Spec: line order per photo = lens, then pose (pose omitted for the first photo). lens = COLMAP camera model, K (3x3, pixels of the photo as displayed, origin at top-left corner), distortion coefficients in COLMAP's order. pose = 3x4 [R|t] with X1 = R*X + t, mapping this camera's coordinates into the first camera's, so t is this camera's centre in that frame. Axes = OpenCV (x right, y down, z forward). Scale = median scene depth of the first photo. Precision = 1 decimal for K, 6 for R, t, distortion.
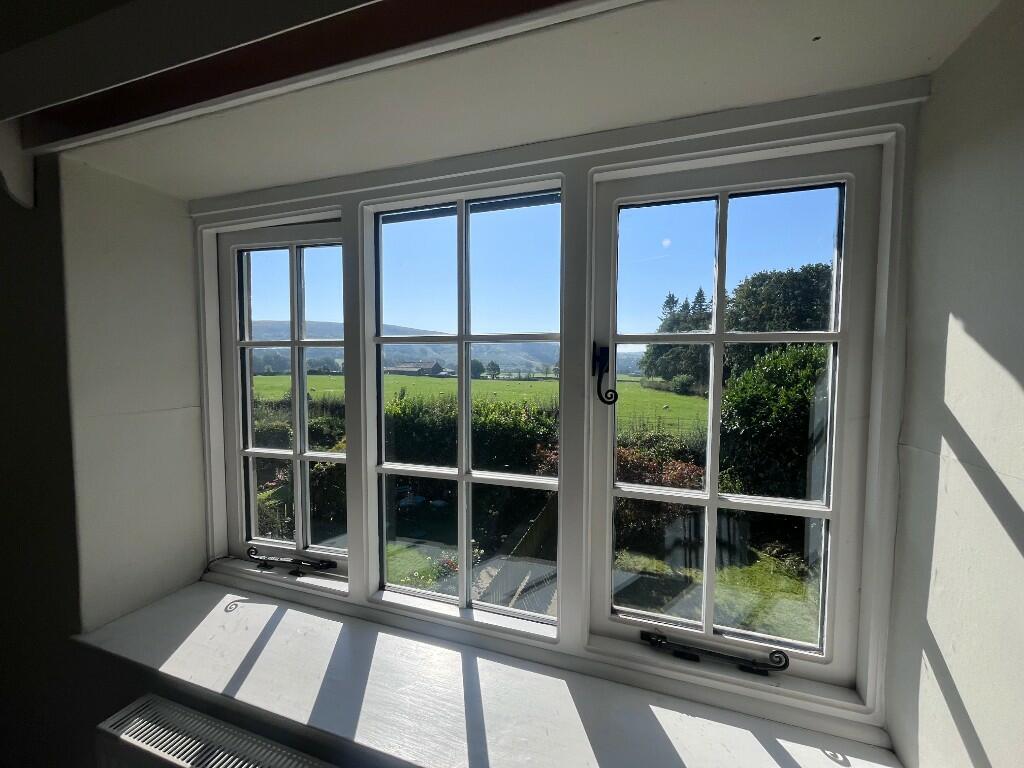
lens RADIAL K [[414.6, 0, 514.0], [0, 414.6, 385.1], [0, 0, 1]] dist [-0.003431, -0.000847]
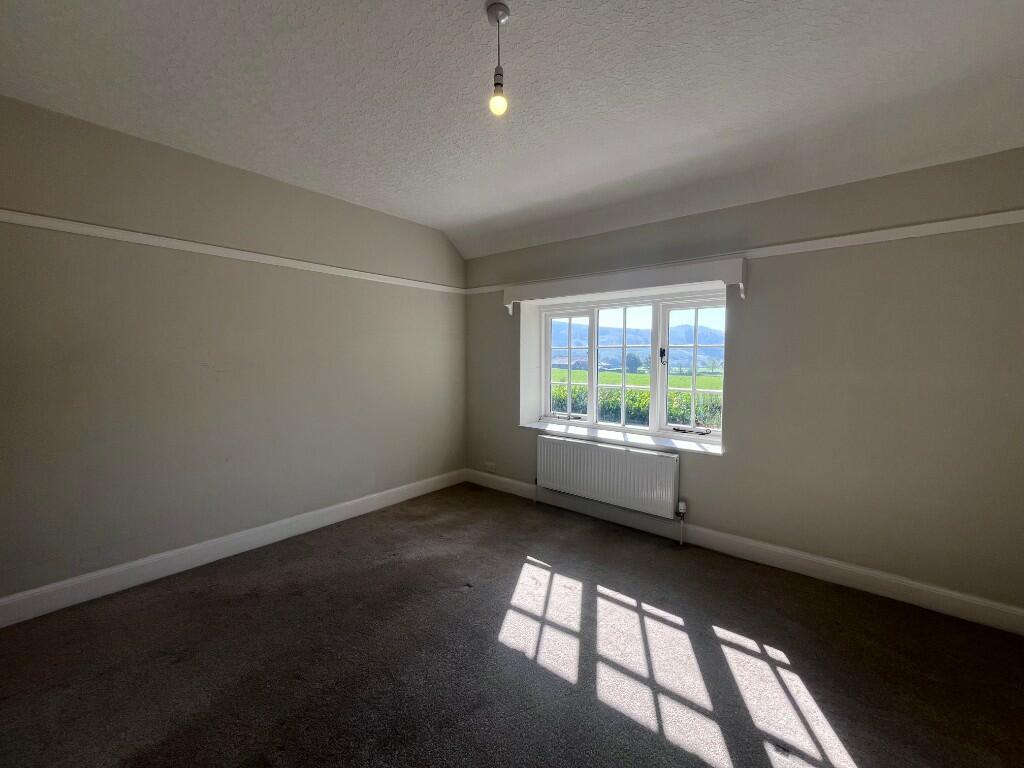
lens RADIAL K [[414.6, 0, 518.6], [0, 414.6, 380.4], [0, 0, 1]] dist [-0.003431, -0.000847]
pose [[0.936076, 0.017109, -0.351381, 0.272264], [-0.015824, 0.999853, 0.006530, 0.157647], [0.351441, -0.000553, 0.936210, -2.516071]]
